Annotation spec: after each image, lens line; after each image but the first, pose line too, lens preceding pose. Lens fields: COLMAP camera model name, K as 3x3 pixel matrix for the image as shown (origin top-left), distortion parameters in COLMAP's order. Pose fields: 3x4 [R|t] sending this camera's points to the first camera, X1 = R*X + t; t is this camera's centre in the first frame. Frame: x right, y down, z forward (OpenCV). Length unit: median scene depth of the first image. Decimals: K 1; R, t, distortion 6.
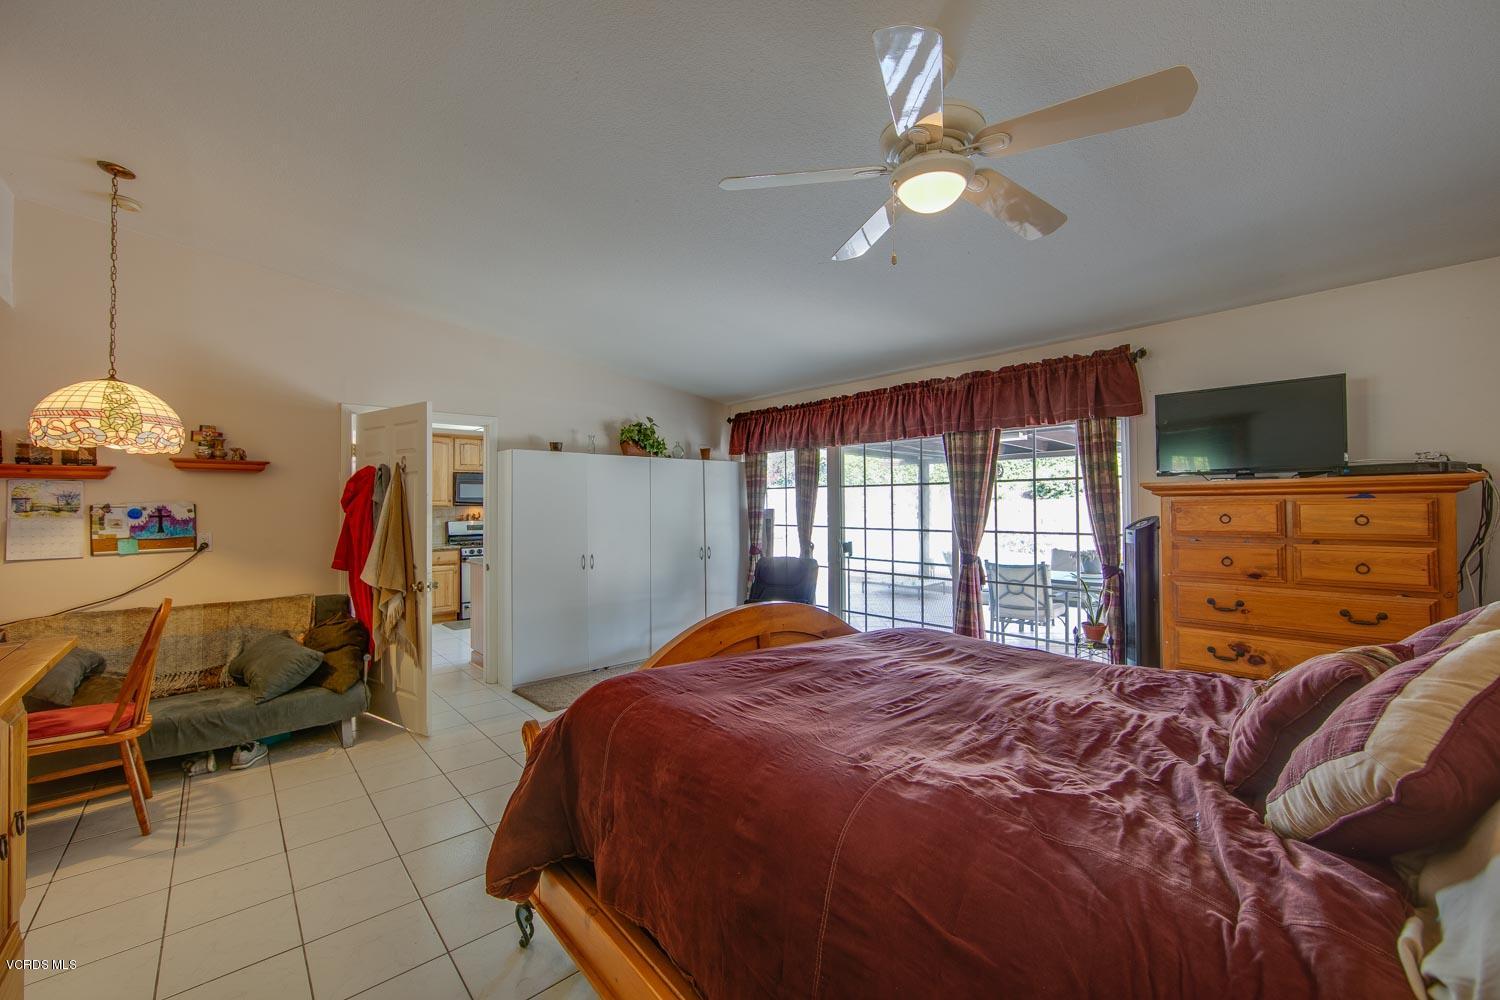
lens RADIAL K [[599.6, 0, 739.2], [0, 599.6, 502.2], [0, 0, 1]] dist [-0.004631, 0.000956]
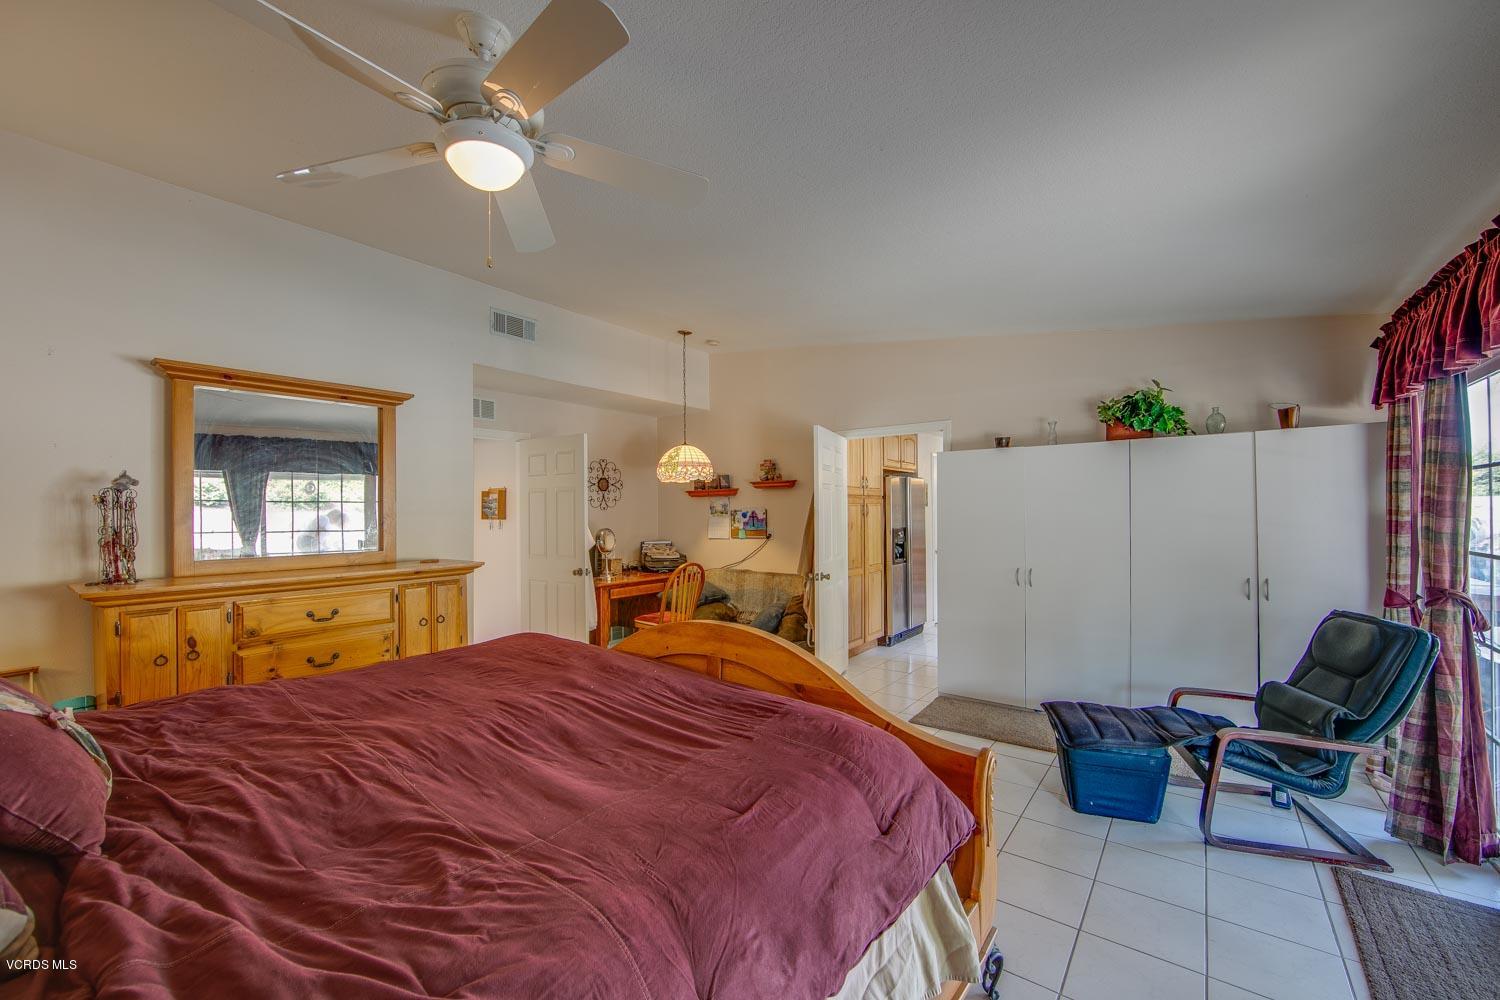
lens RADIAL K [[599.6, 0, 750.7], [0, 599.6, 513.8], [0, 0, 1]] dist [-0.004631, 0.000956]
pose [[0.205201, 0.002673, -0.978716, 0.672547], [0.008064, 0.999958, 0.004421, 0.008062], [0.978687, -0.008800, 0.205171, 0.644916]]
